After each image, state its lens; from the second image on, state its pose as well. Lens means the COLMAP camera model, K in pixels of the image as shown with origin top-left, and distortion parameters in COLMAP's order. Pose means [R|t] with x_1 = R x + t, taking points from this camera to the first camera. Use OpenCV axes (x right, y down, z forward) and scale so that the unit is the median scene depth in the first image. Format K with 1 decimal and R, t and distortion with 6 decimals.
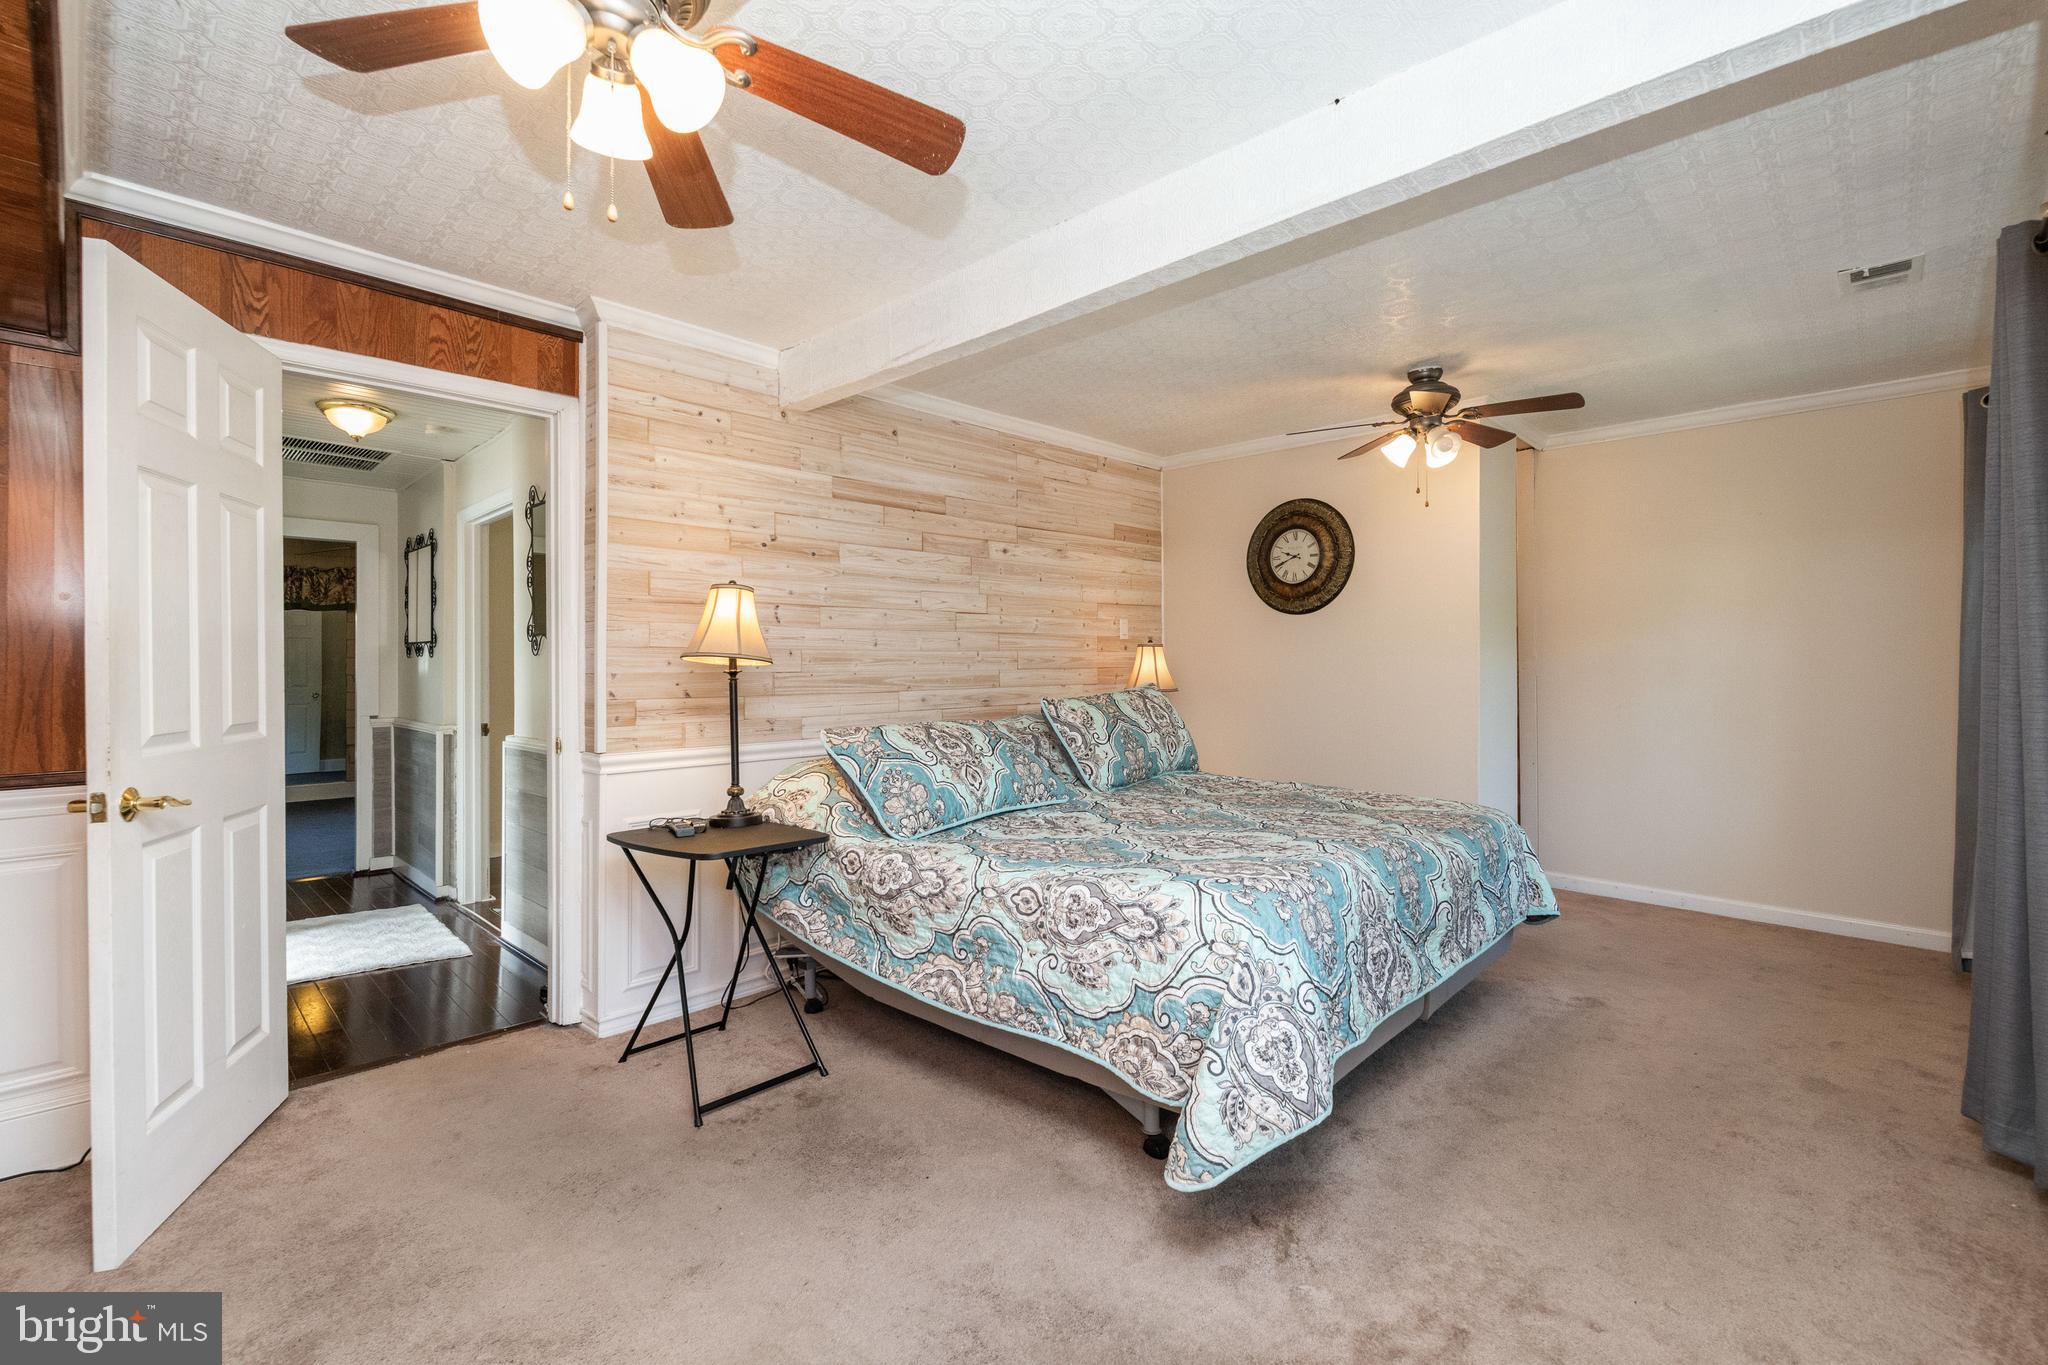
lens RADIAL K [[883.2, 0, 1027.3], [0, 883.2, 664.2], [0, 0, 1]] dist [0.008169, -0.000130]
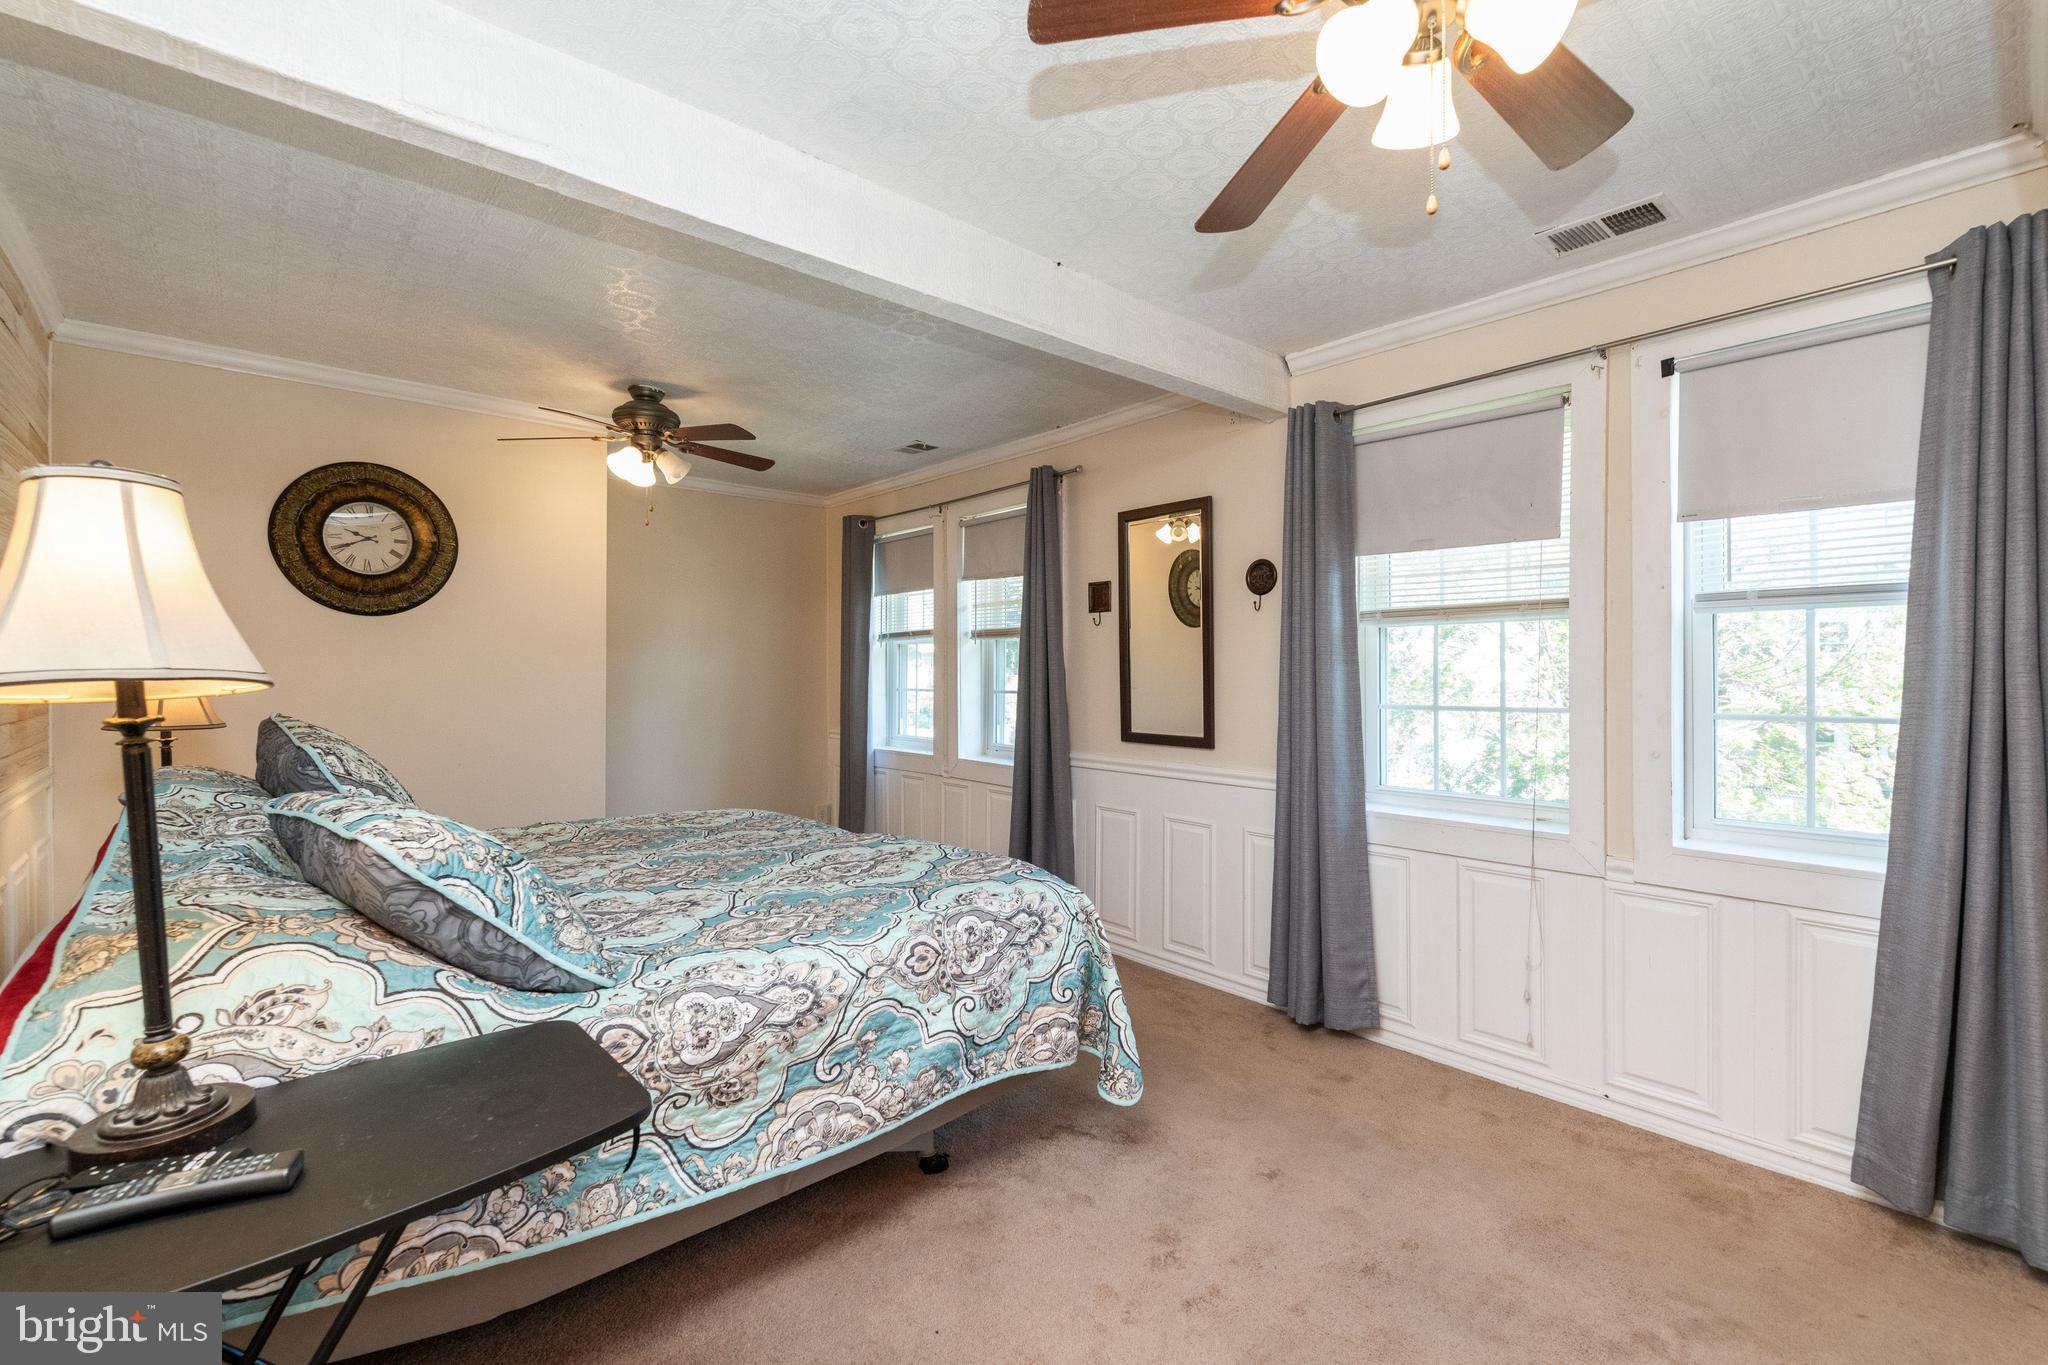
lens RADIAL K [[883.2, 0, 1040.9], [0, 883.2, 678.4], [0, 0, 1]] dist [0.008169, -0.000130]
pose [[0.100807, -0.004472, 0.994896, -0.642211], [0.000544, 0.999990, 0.004439, -0.010468], [-0.994906, 0.000094, 0.100808, 0.591196]]
